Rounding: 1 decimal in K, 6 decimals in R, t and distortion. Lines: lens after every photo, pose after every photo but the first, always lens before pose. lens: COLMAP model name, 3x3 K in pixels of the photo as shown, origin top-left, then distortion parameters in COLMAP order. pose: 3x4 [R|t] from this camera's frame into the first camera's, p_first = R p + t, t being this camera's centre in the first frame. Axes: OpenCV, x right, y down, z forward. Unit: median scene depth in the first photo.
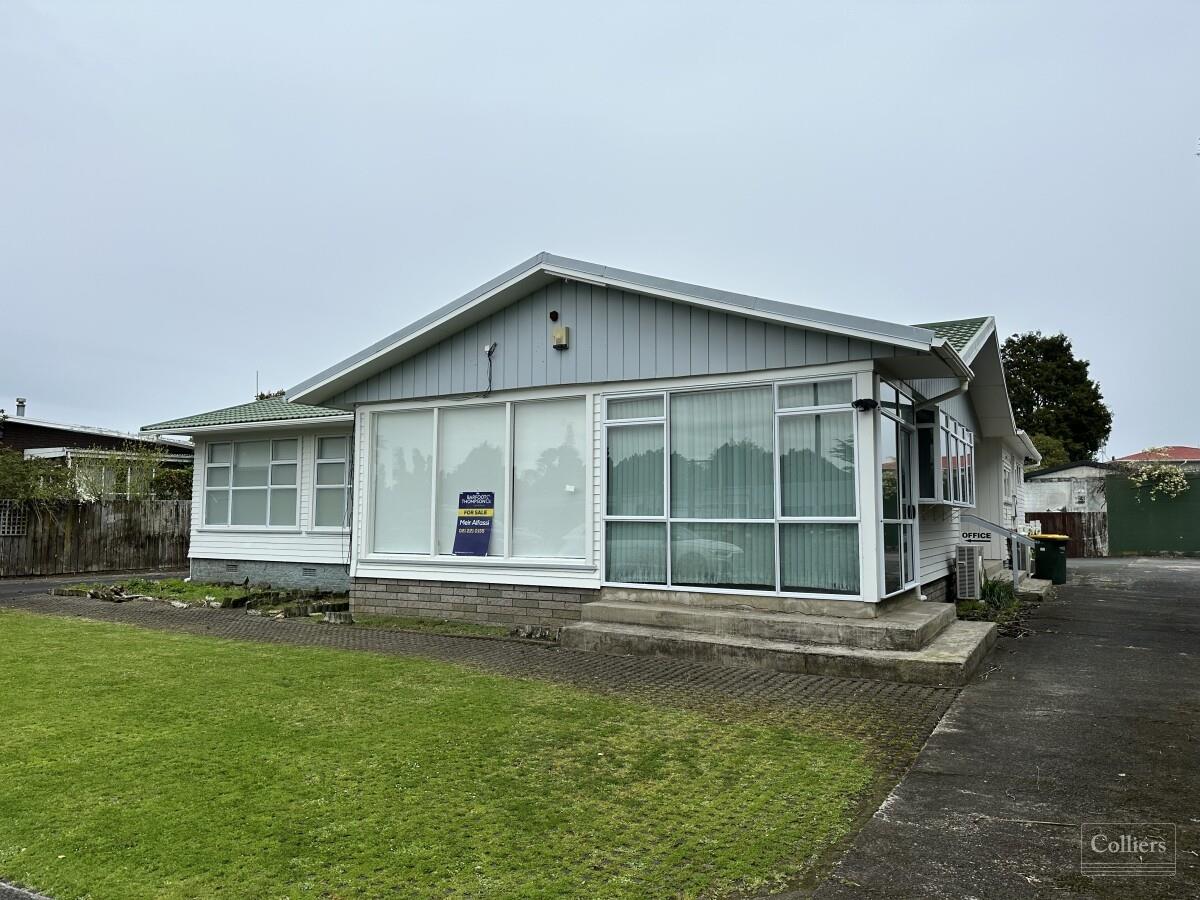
lens RADIAL K [[828.7, 0, 600.0], [0, 828.7, 450.0], [0, 0, 1]] dist [0.124150, -0.198657]
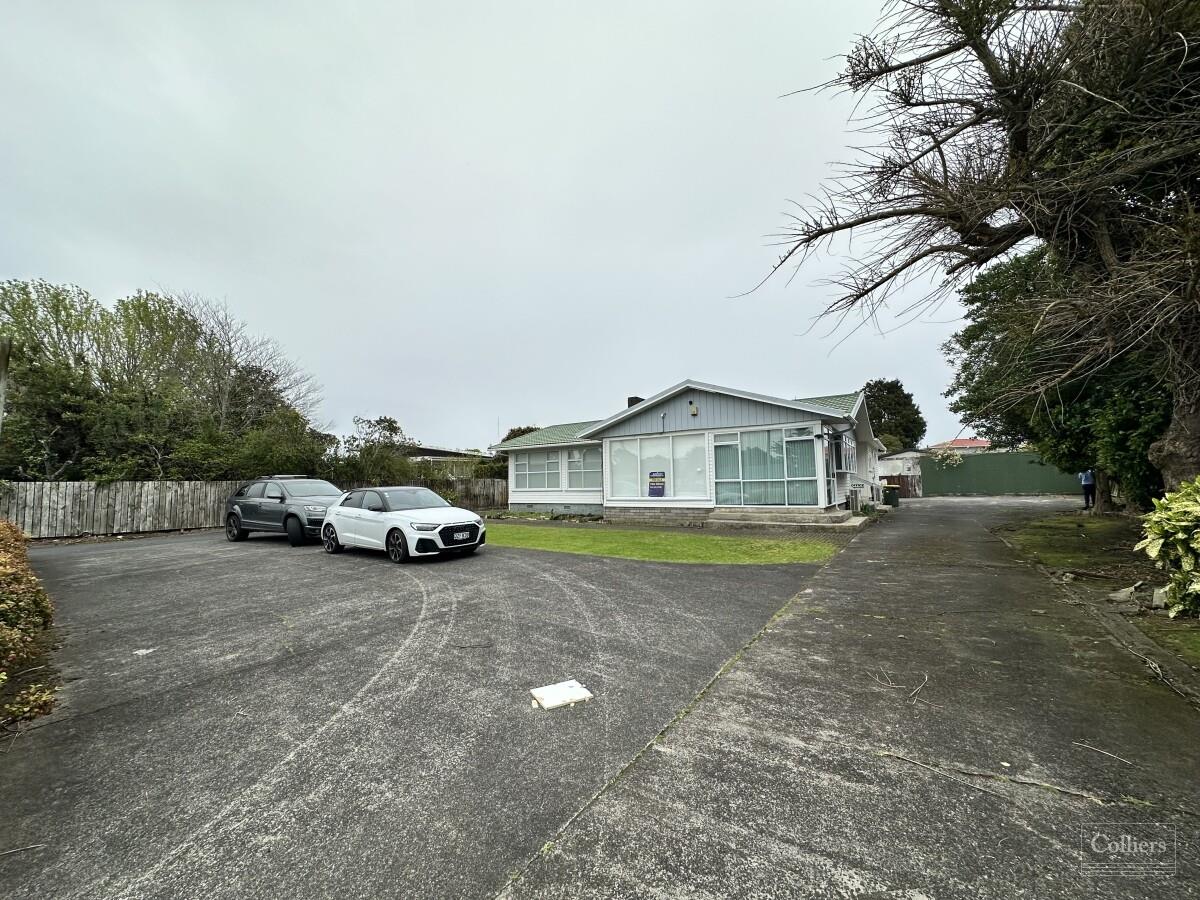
lens RADIAL K [[479.0, 0, 600.0], [0, 479.0, 450.0], [0, 0, 1]] dist [-0.000910, -0.000009]
pose [[0.997830, -0.026386, -0.060328, -0.229643], [0.026680, 0.999636, 0.004078, -0.026040], [0.060199, -0.005679, 0.998170, -0.458255]]
